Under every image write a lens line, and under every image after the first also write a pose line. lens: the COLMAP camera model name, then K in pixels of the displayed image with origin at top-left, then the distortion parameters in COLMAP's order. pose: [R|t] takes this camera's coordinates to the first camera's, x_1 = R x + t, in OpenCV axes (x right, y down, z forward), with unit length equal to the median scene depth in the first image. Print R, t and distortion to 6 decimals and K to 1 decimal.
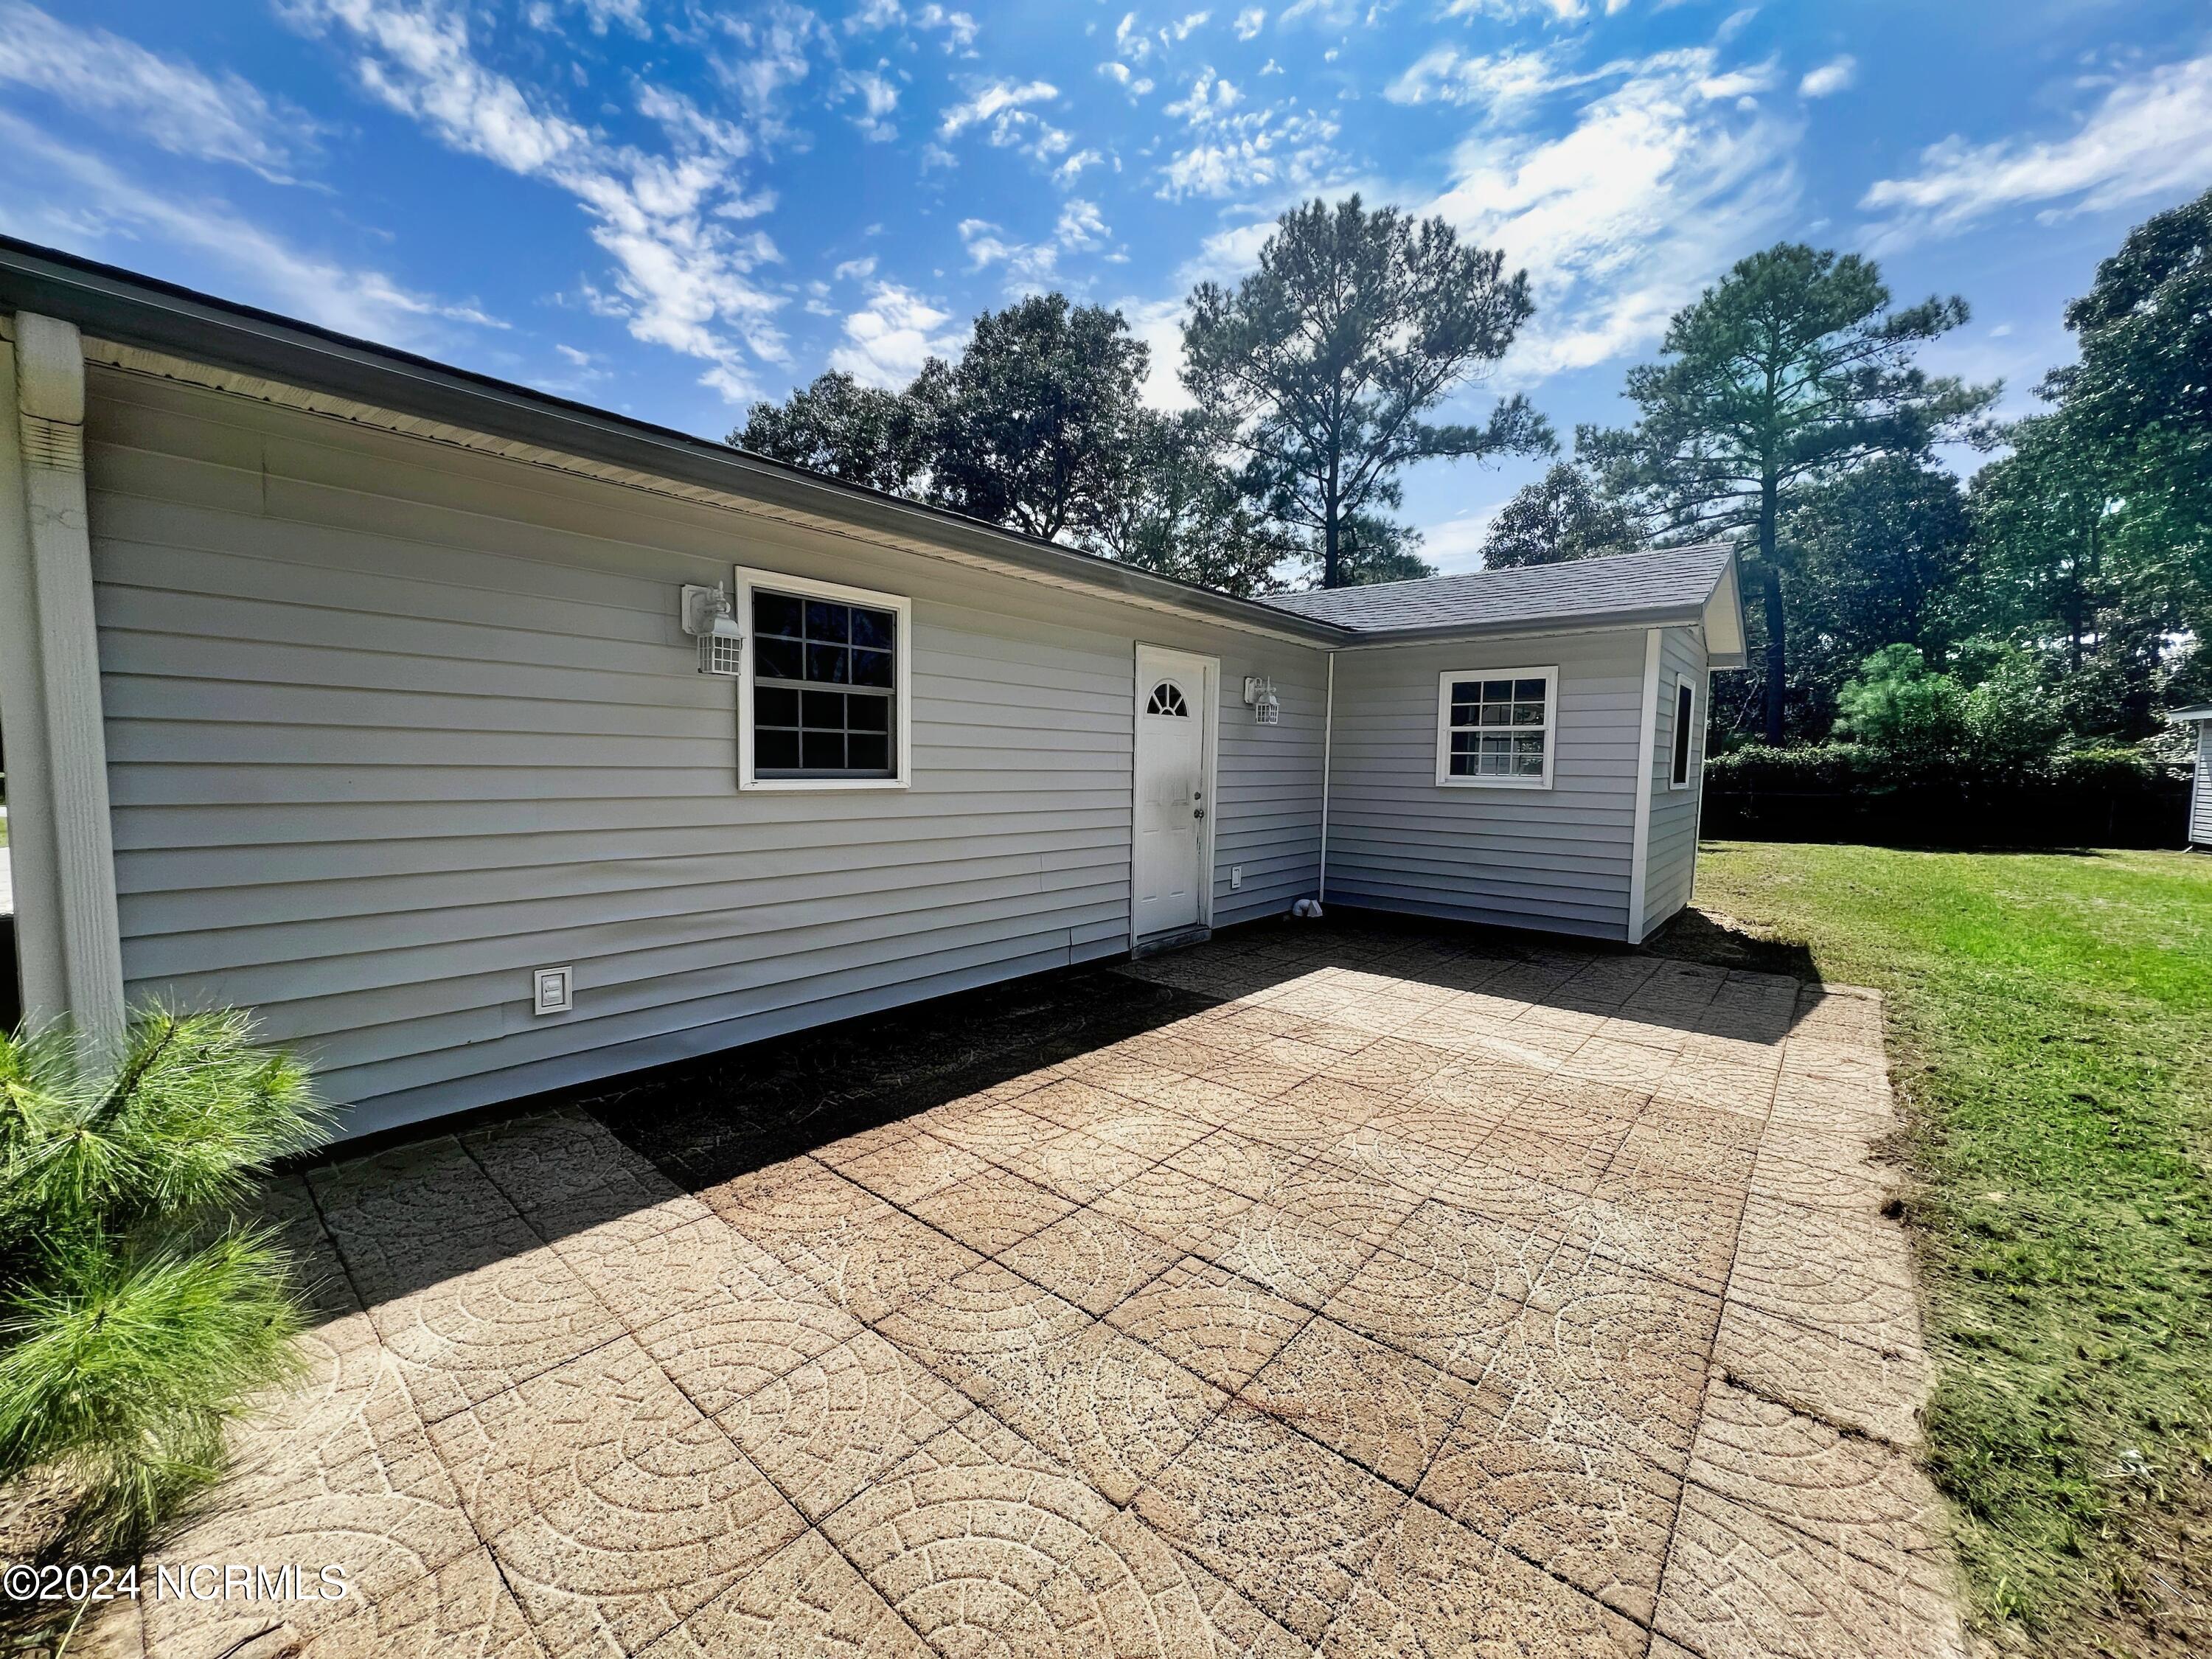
lens RADIAL K [[880.1, 0, 1105.6], [0, 880.1, 824.9], [0, 0, 1]] dist [0.000956, -0.000700]
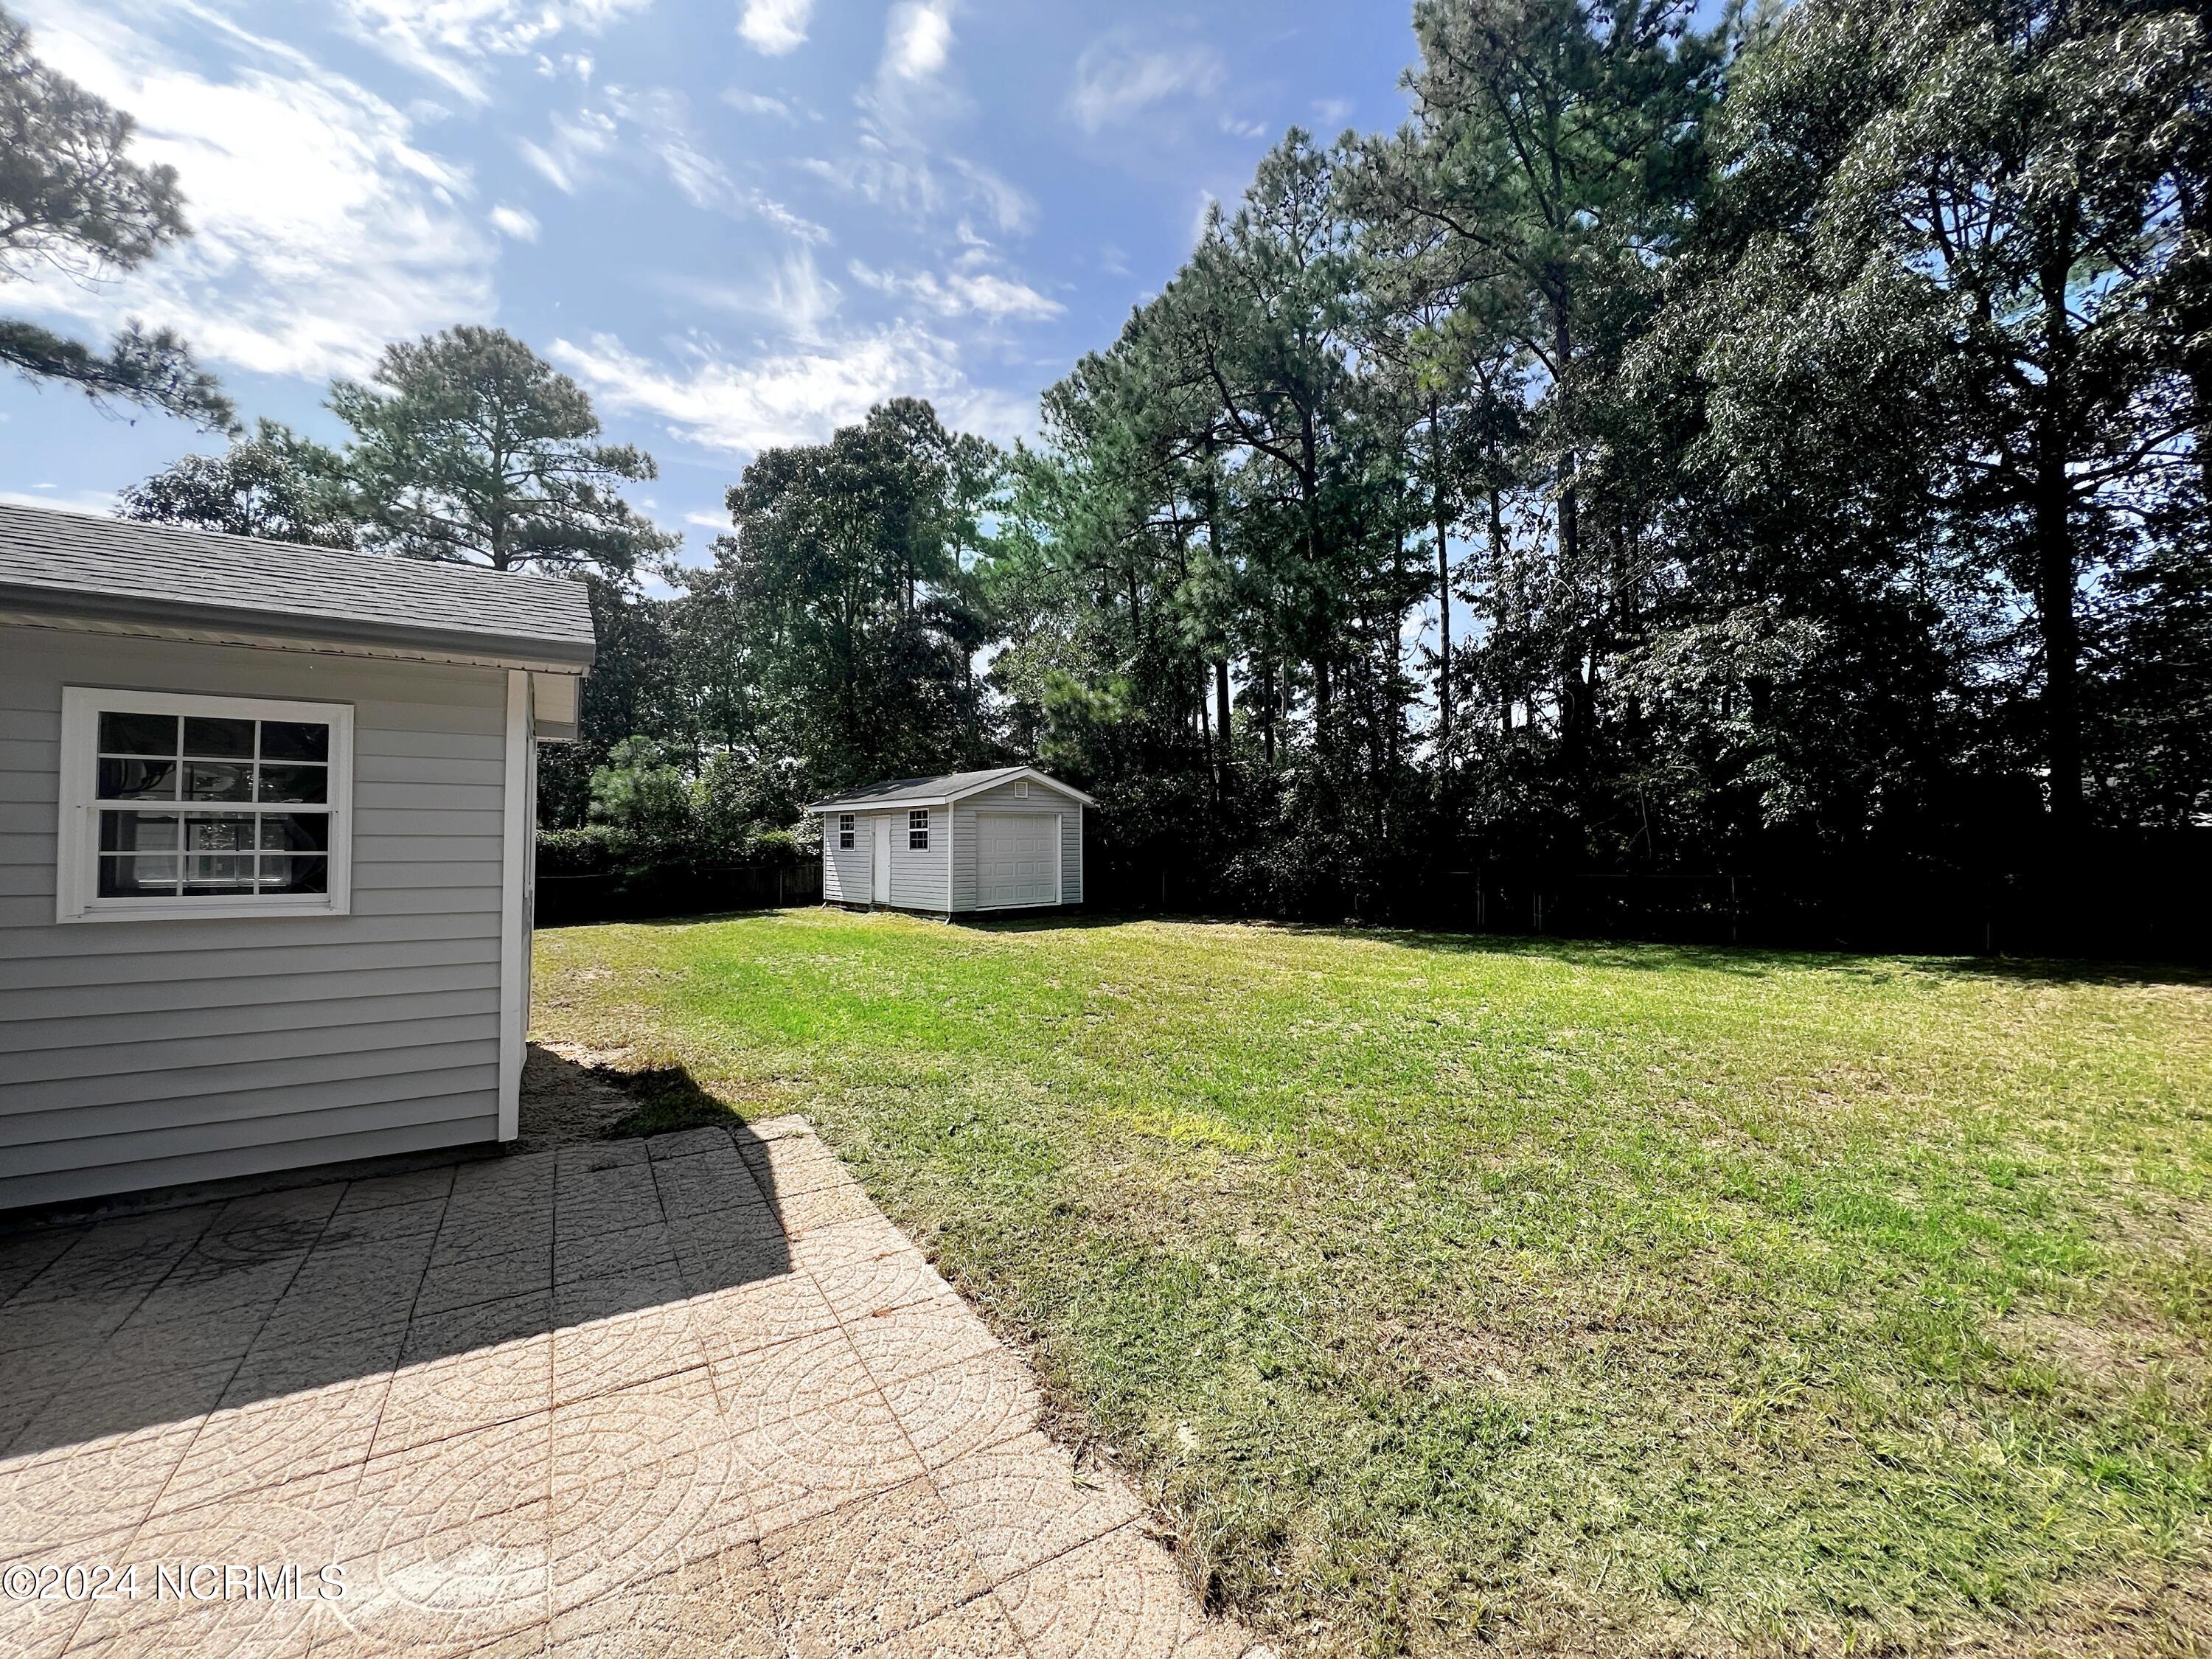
lens RADIAL K [[880.1, 0, 1107.1], [0, 880.1, 824.0], [0, 0, 1]] dist [0.000956, -0.000700]
pose [[0.306109, 0.010575, 0.951938, 0.033867], [0.073201, 0.996716, -0.034611, -0.014006], [-0.949178, 0.080278, 0.304329, 0.111049]]
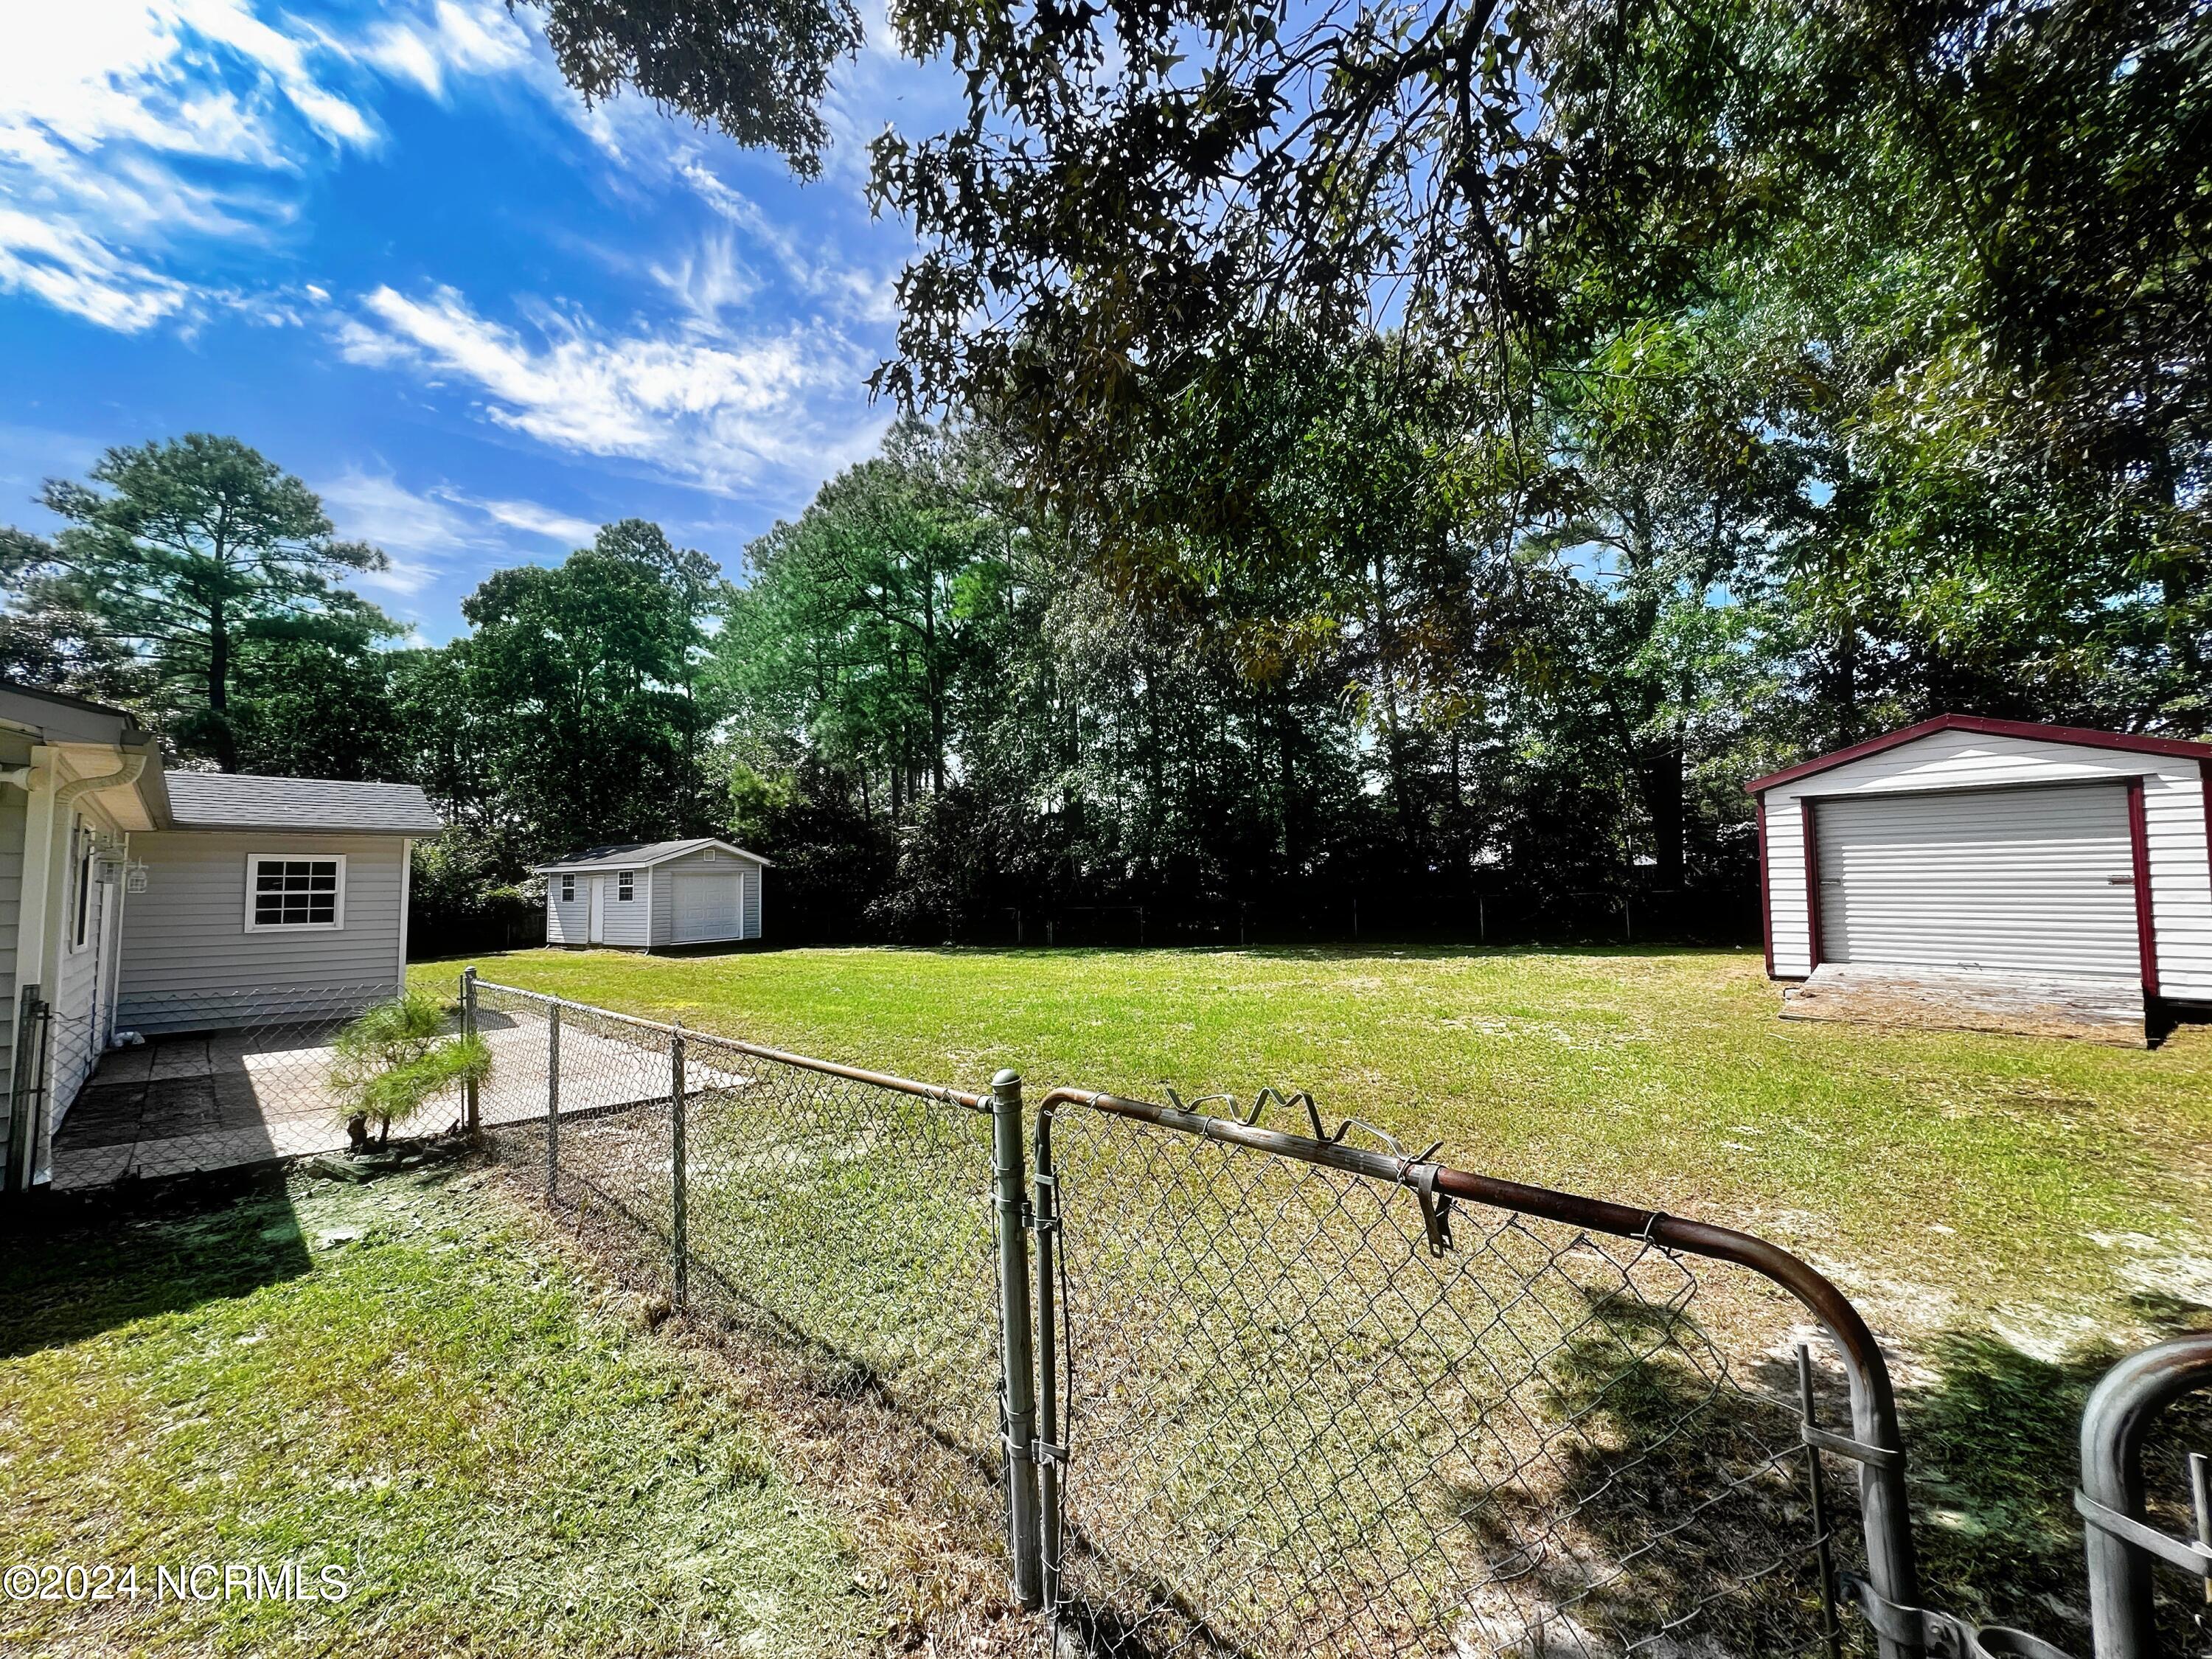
lens RADIAL K [[880.1, 0, 1111.8], [0, 880.1, 821.1], [0, 0, 1]] dist [0.000956, -0.000700]
pose [[0.063022, 0.060869, 0.996154, -0.347608], [0.092061, 0.993528, -0.066533, 0.000340], [-0.993757, 0.095900, 0.057010, -0.180002]]
